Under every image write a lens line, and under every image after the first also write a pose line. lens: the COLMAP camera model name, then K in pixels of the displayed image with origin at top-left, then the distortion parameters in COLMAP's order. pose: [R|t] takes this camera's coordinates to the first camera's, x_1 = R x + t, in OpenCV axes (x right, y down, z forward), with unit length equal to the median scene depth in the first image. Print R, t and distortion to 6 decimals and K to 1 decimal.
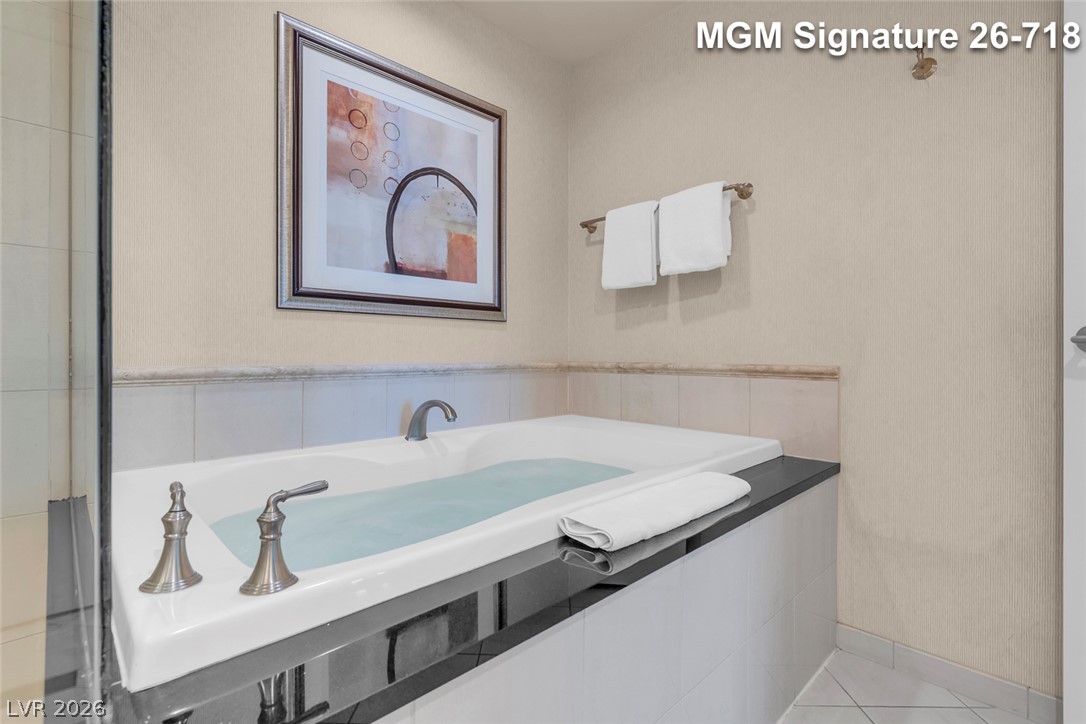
lens RADIAL K [[501.8, 0, 539.0], [0, 501.8, 355.0], [0, 0, 1]] dist [-0.009556, 0.003130]
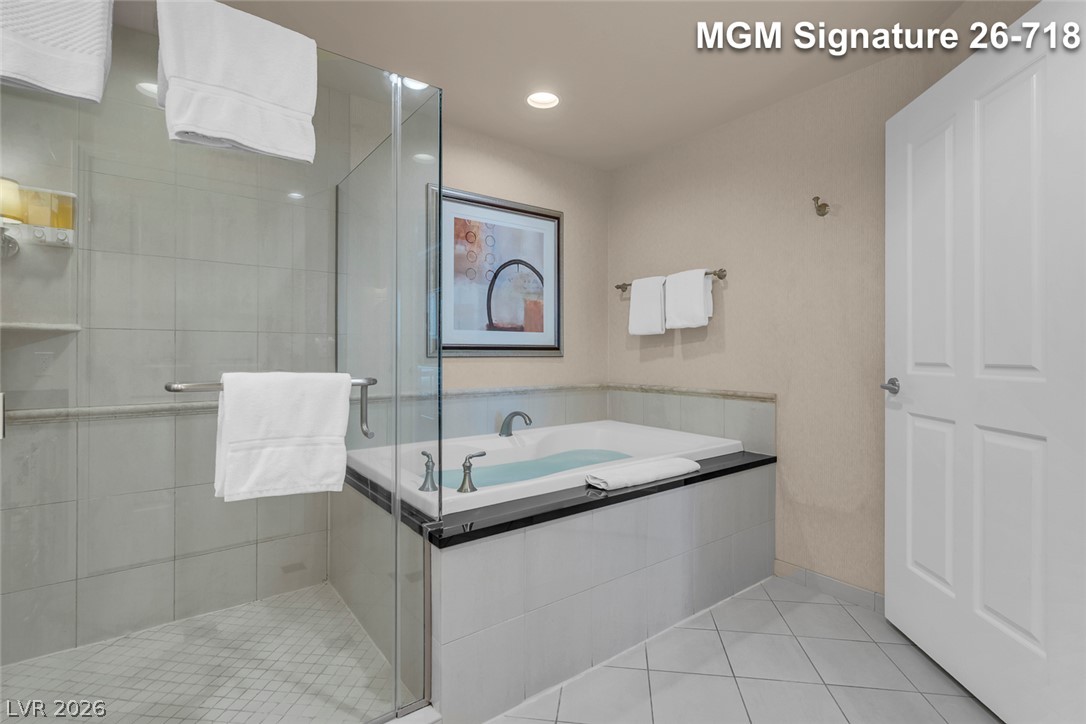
lens RADIAL K [[501.8, 0, 540.5], [0, 501.8, 355.1], [0, 0, 1]] dist [-0.009556, 0.003130]
pose [[0.992675, -0.000082, -0.120812, 0.058372], [0.000290, 0.999999, 0.001706, -0.094157], [0.120812, -0.001729, 0.992674, -0.589961]]
